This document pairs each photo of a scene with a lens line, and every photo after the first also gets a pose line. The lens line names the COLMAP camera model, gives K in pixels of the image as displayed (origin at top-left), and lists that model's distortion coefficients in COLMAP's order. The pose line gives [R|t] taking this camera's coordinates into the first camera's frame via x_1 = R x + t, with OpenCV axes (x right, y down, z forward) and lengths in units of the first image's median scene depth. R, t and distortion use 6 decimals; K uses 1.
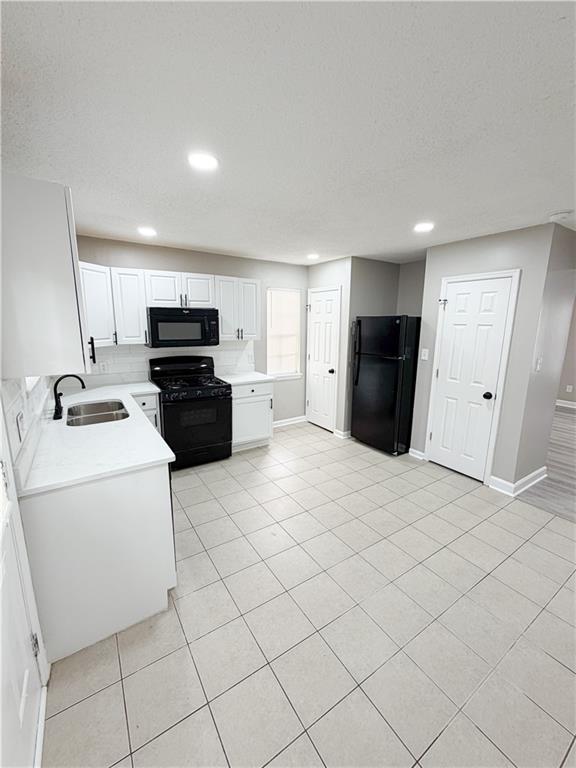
lens RADIAL K [[308.8, 0, 287.8], [0, 308.8, 382.6], [0, 0, 1]] dist [-0.000679, 0.000047]
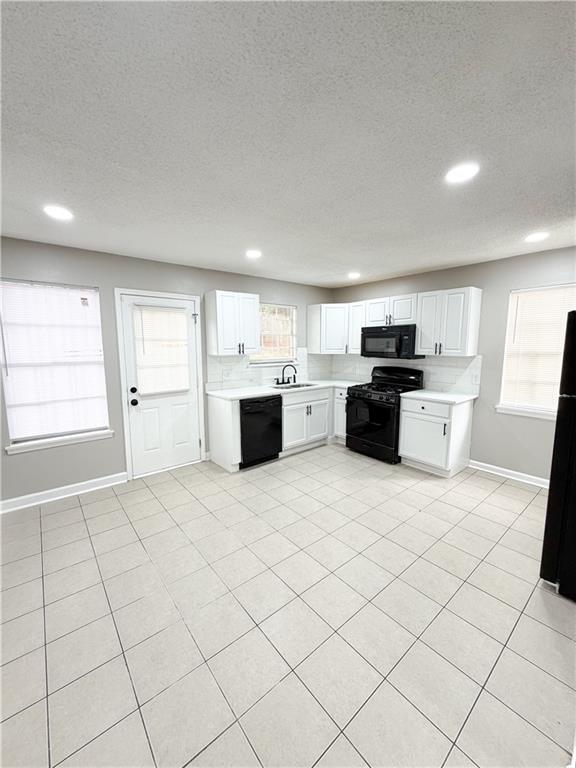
lens RADIAL K [[304.1, 0, 291.9], [0, 304.1, 382.1], [0, 0, 1]] dist [-0.000301, 0.000067]
pose [[0.127318, 0.116823, -0.984958, 0.729767], [-0.187886, 0.977901, 0.091699, -0.059189], [0.973904, 0.173385, 0.146454, 0.449536]]
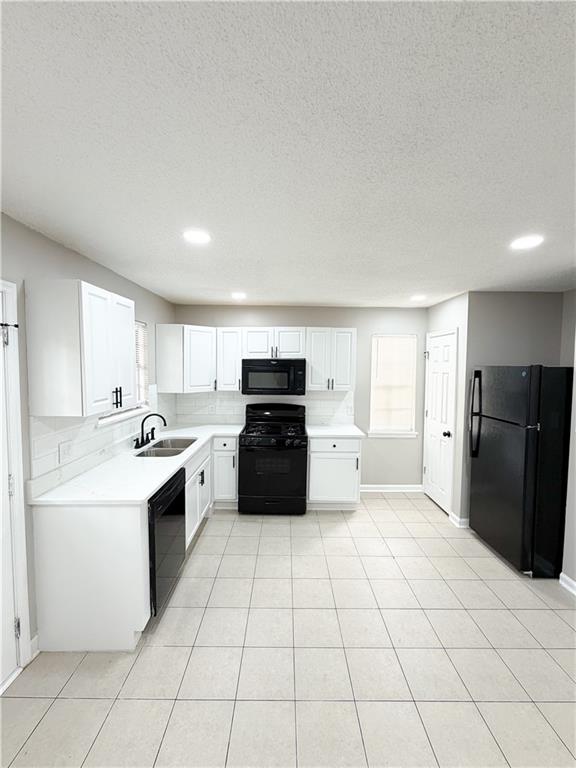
lens RADIAL K [[311.7, 0, 289.3], [0, 311.7, 383.5], [0, 0, 1]] dist [-0.001360, 0.000042]
pose [[0.842429, 0.028697, -0.538043, 0.261959], [-0.104823, 0.988230, -0.111417, -0.038787], [0.528512, 0.150260, 0.835522, 0.124844]]
